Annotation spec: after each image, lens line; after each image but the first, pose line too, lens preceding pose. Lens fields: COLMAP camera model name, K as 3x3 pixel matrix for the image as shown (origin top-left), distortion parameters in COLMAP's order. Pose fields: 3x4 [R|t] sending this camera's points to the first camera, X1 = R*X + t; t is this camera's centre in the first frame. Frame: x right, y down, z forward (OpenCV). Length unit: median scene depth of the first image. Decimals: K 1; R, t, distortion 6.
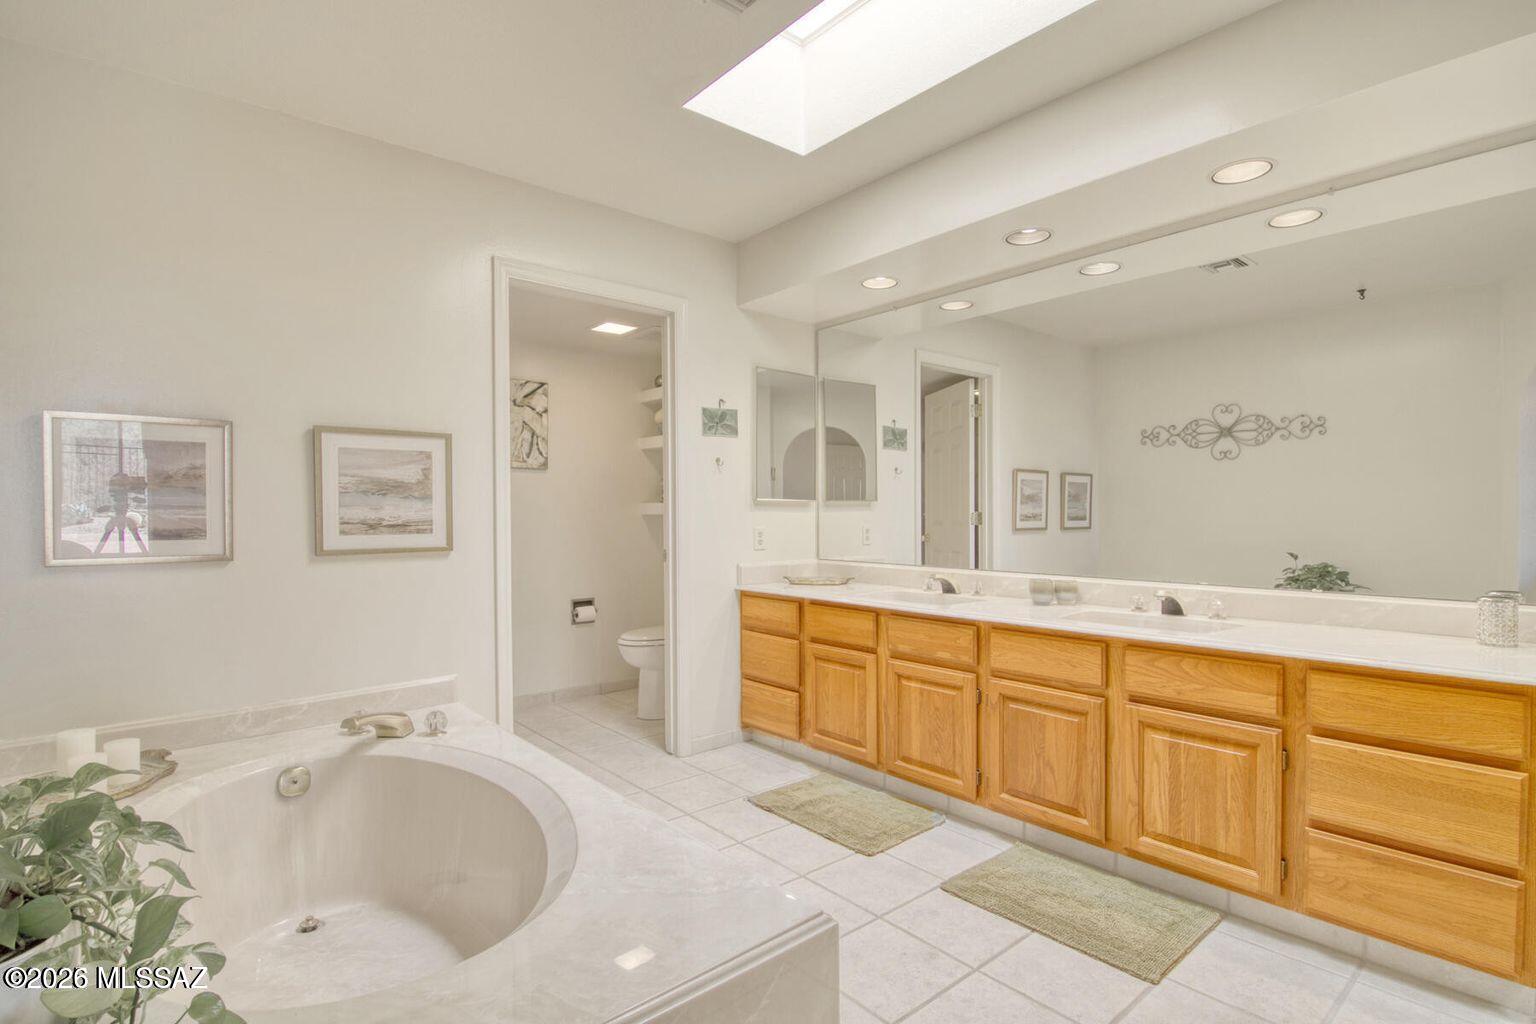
lens RADIAL K [[744.4, 0, 779.5], [0, 744.4, 520.3], [0, 0, 1]] dist [-0.000553, -0.012363]
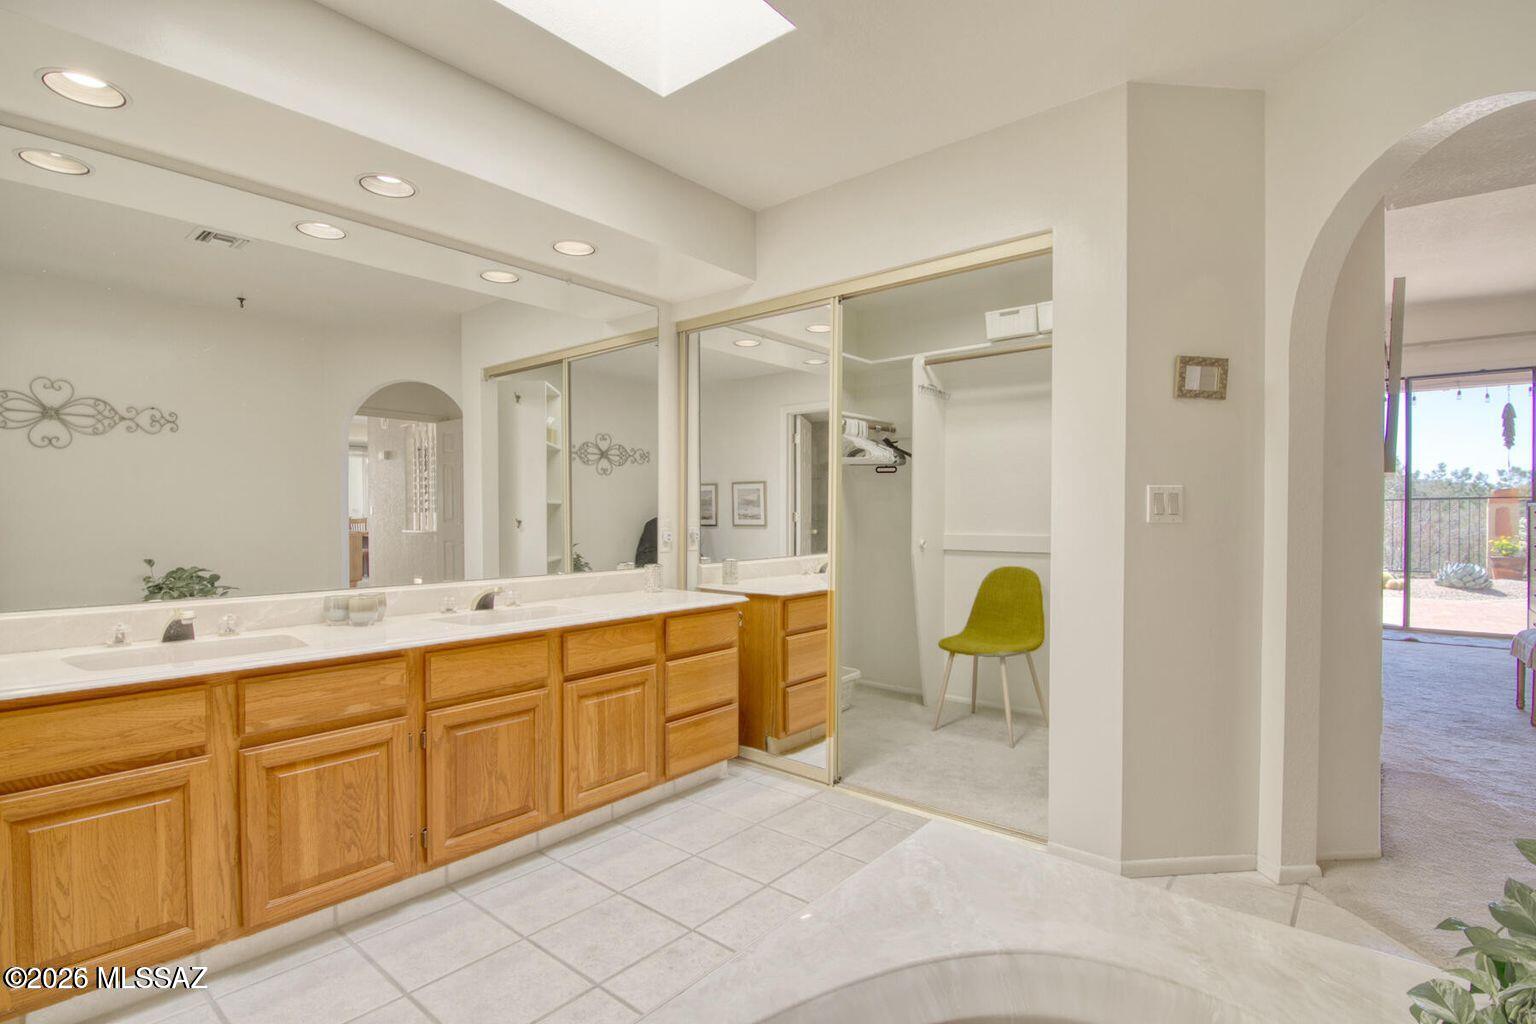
lens RADIAL K [[744.4, 0, 779.5], [0, 744.4, 520.3], [0, 0, 1]] dist [-0.000553, -0.012363]
pose [[-0.162096, -0.006016, 0.986757, -0.602377], [0.010567, 0.999913, 0.007832, -0.005917], [-0.986718, 0.011697, -0.162018, 0.750096]]
